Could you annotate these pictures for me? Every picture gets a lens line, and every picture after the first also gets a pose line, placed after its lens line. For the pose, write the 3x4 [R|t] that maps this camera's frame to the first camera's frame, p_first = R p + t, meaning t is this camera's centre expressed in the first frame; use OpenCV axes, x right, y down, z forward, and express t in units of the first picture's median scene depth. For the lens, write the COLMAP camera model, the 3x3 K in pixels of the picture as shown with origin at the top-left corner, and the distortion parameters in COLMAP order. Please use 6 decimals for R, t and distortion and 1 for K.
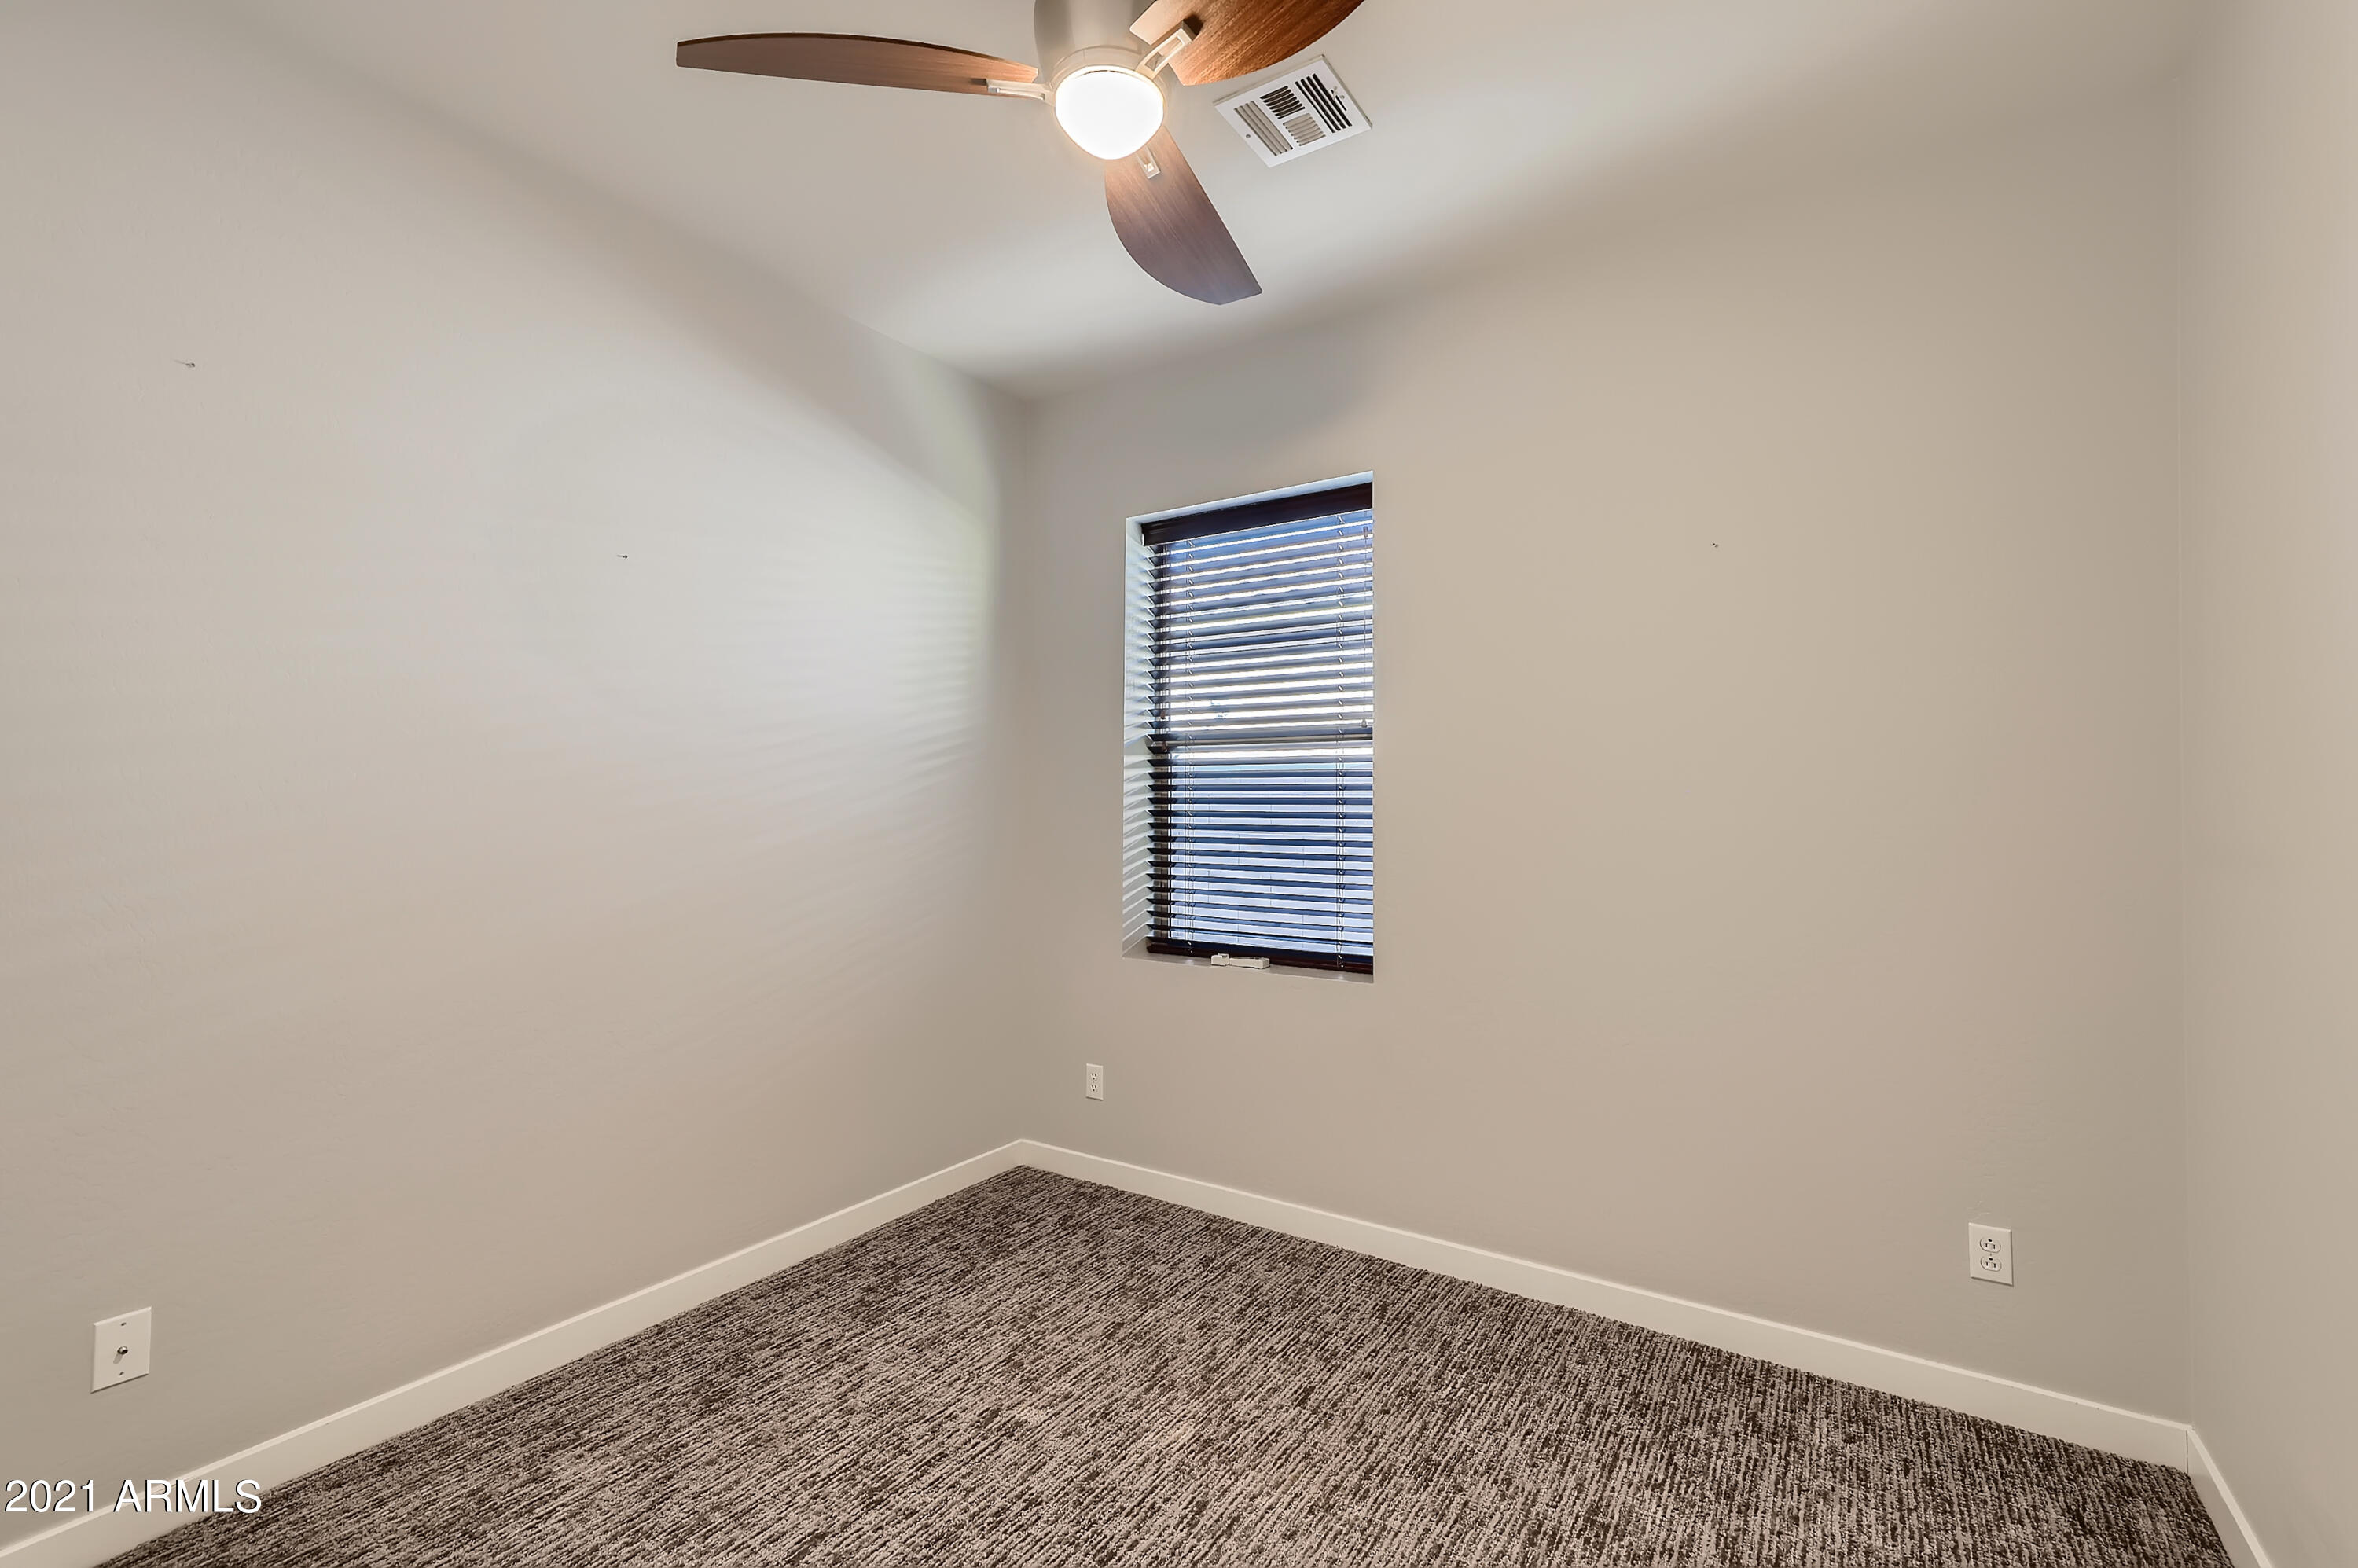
lens RADIAL K [[1045.9, 0, 1183.5], [0, 1045.9, 785.2], [0, 0, 1]] dist [0.009217, -0.000144]
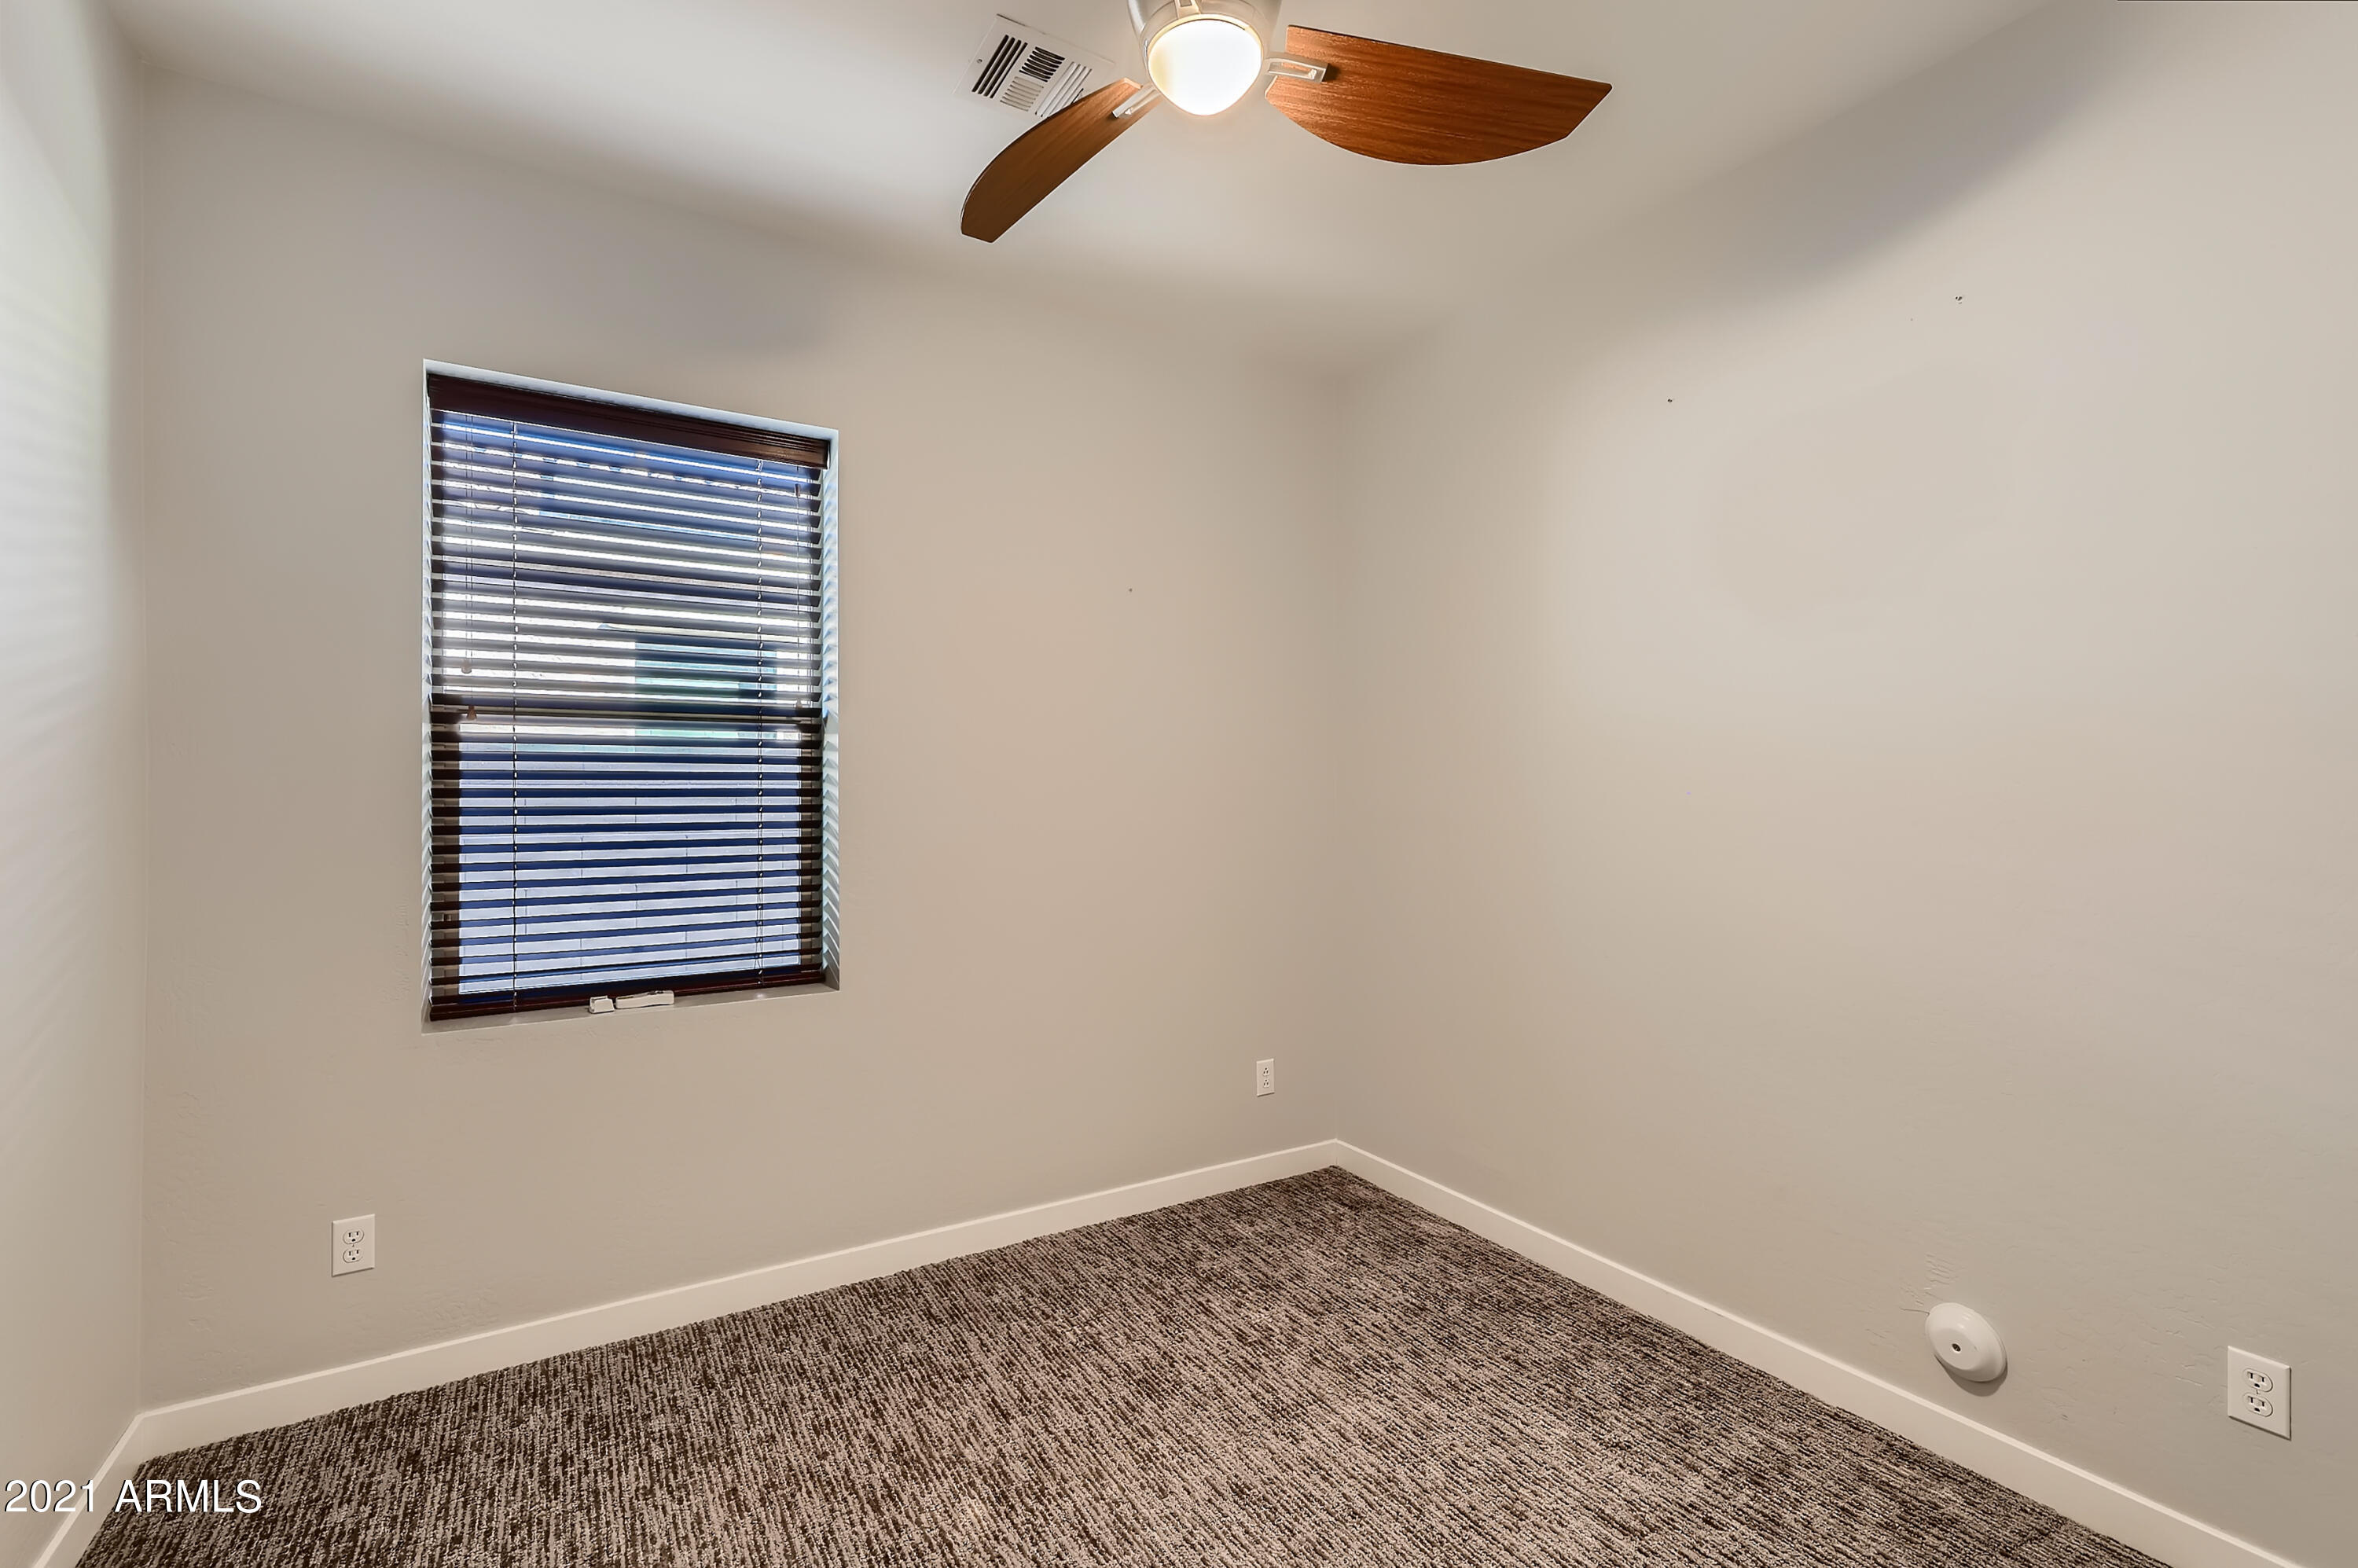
lens RADIAL K [[1045.9, 0, 1172.4], [0, 1045.9, 787.0], [0, 0, 1]] dist [0.009217, -0.000144]
pose [[0.418286, 0.000378, 0.908315, -0.497328], [-0.010899, 0.999930, 0.004603, 0.002857], [-0.908250, -0.011825, 0.418261, 0.329646]]
